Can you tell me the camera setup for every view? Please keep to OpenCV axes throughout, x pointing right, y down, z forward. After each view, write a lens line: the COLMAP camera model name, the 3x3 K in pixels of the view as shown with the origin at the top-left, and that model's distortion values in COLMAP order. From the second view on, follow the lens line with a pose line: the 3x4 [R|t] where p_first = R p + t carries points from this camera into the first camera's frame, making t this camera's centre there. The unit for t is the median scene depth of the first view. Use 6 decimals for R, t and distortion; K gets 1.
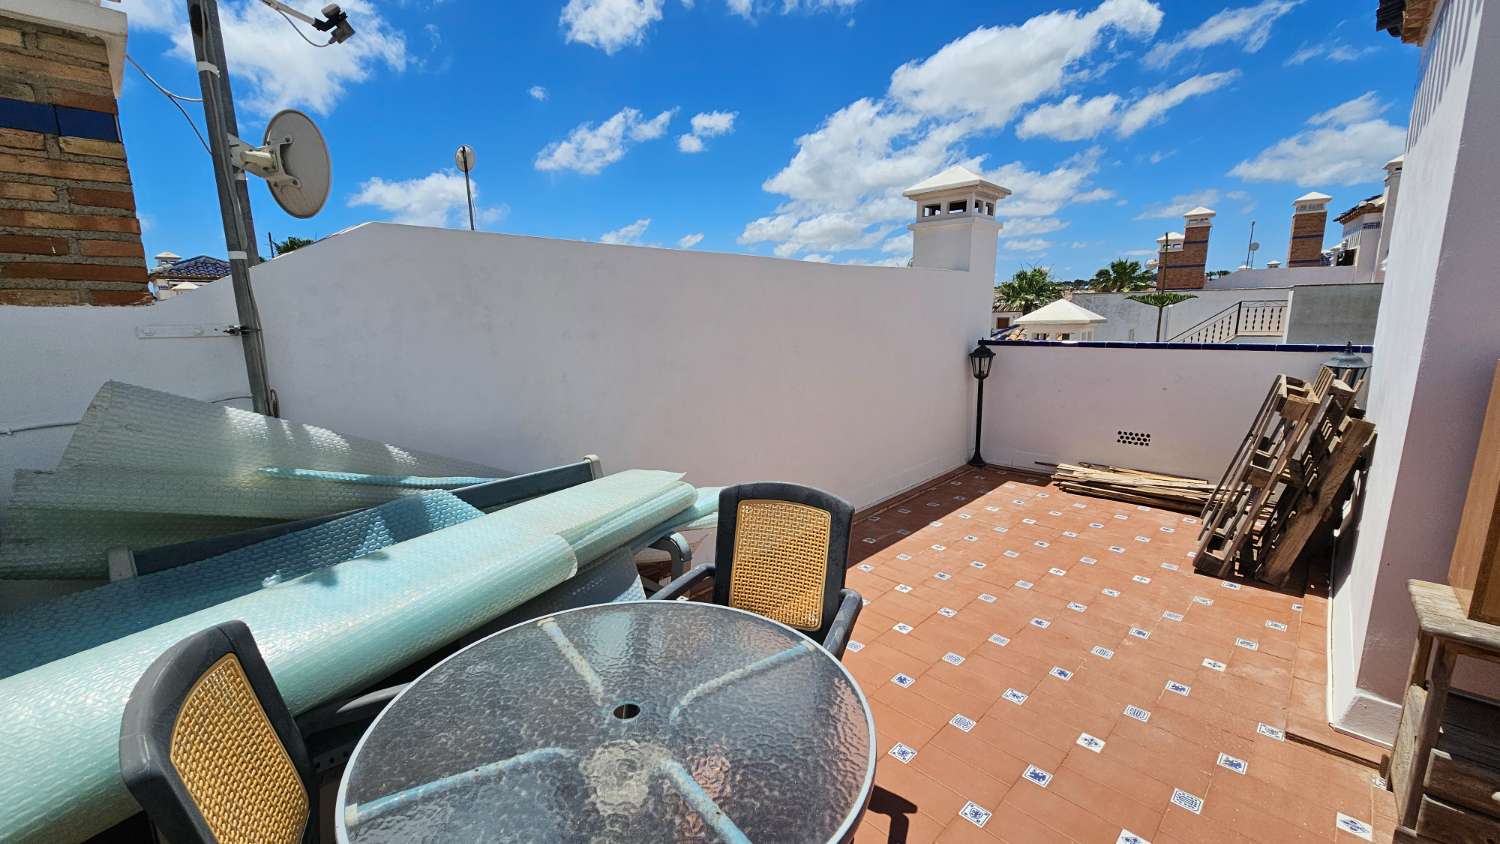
lens RADIAL K [[606.2, 0, 742.1], [0, 606.2, 429.5], [0, 0, 1]] dist [-0.003001, 0.000528]
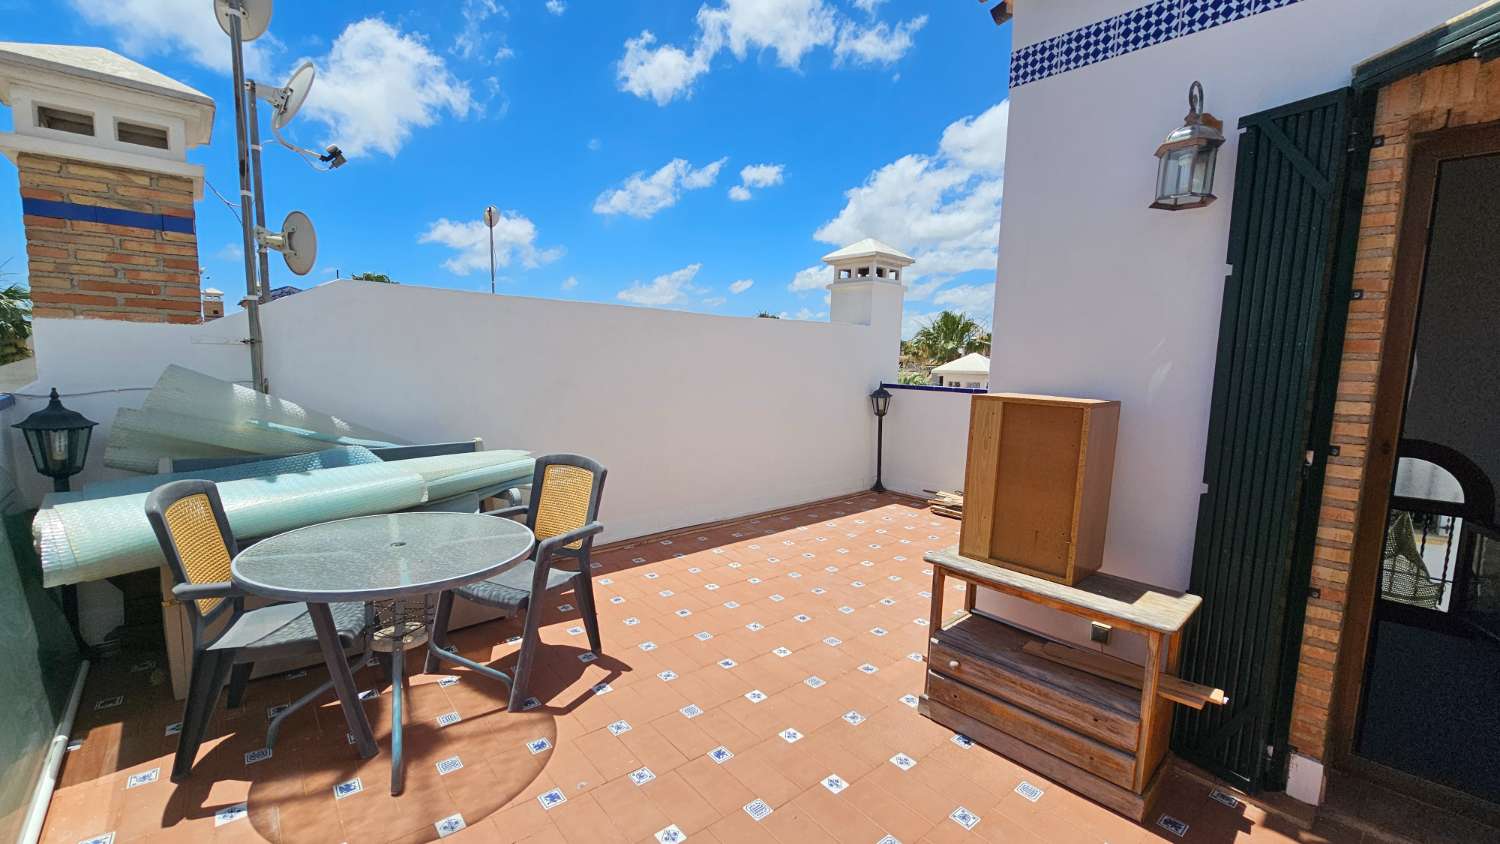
lens RADIAL K [[615.2, 0, 743.7], [0, 615.2, 428.9], [0, 0, 1]] dist [0.000832, 0.000464]
pose [[0.996189, 0.050873, -0.070852, 0.255290], [-0.055955, 0.995856, -0.071690, 0.047179], [0.066912, 0.075381, 0.994907, -0.225332]]
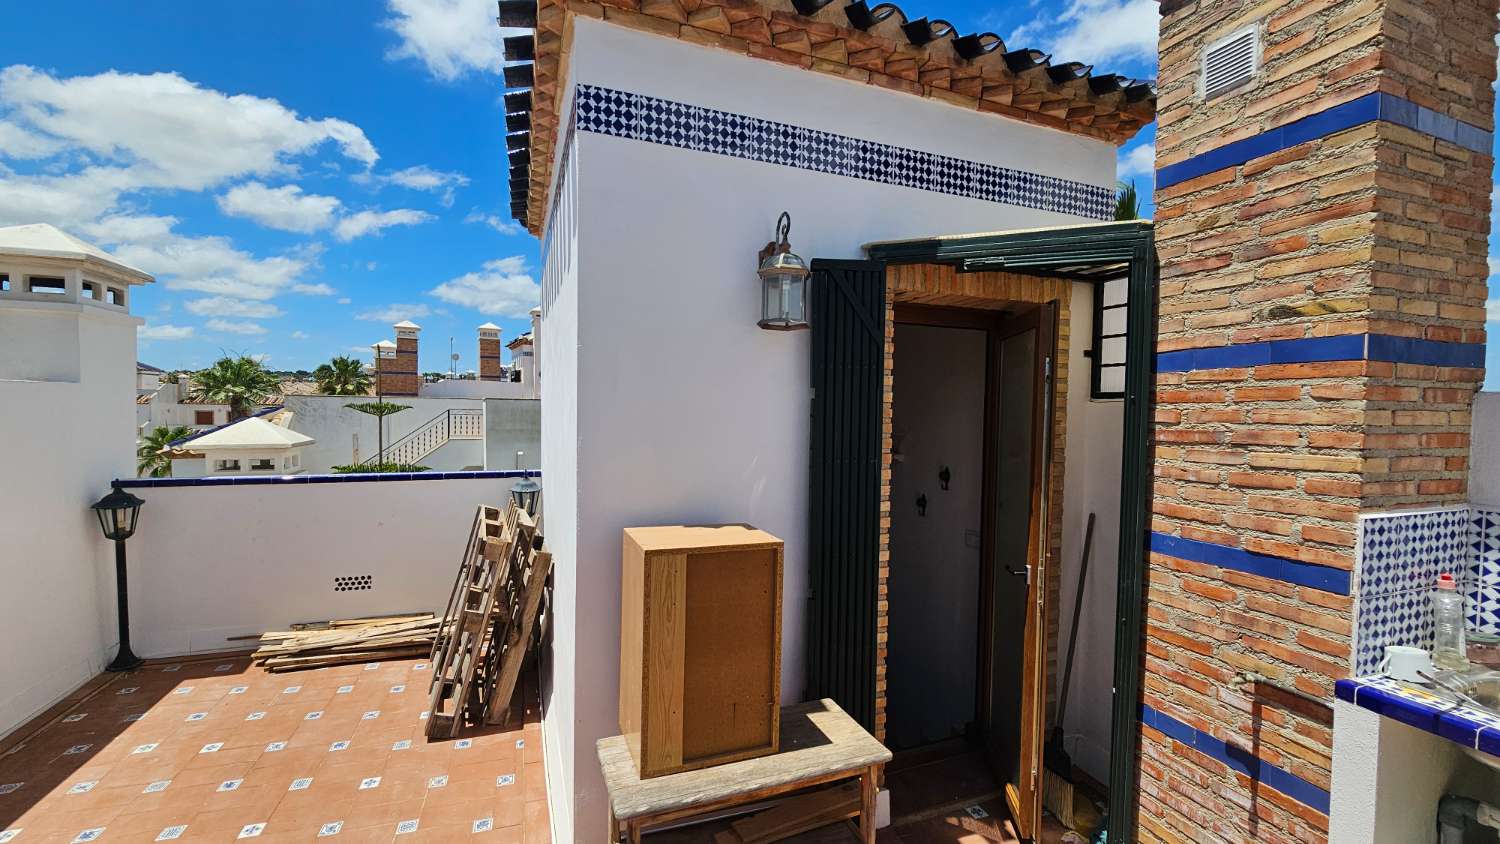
lens RADIAL K [[606.2, 0, 742.1], [0, 606.2, 429.5], [0, 0, 1]] dist [-0.003001, 0.000528]
pose [[0.431446, -0.010734, 0.902075, 0.103710], [0.145882, 0.987599, -0.058021, -0.074825], [-0.890265, 0.156630, 0.427662, 0.092160]]
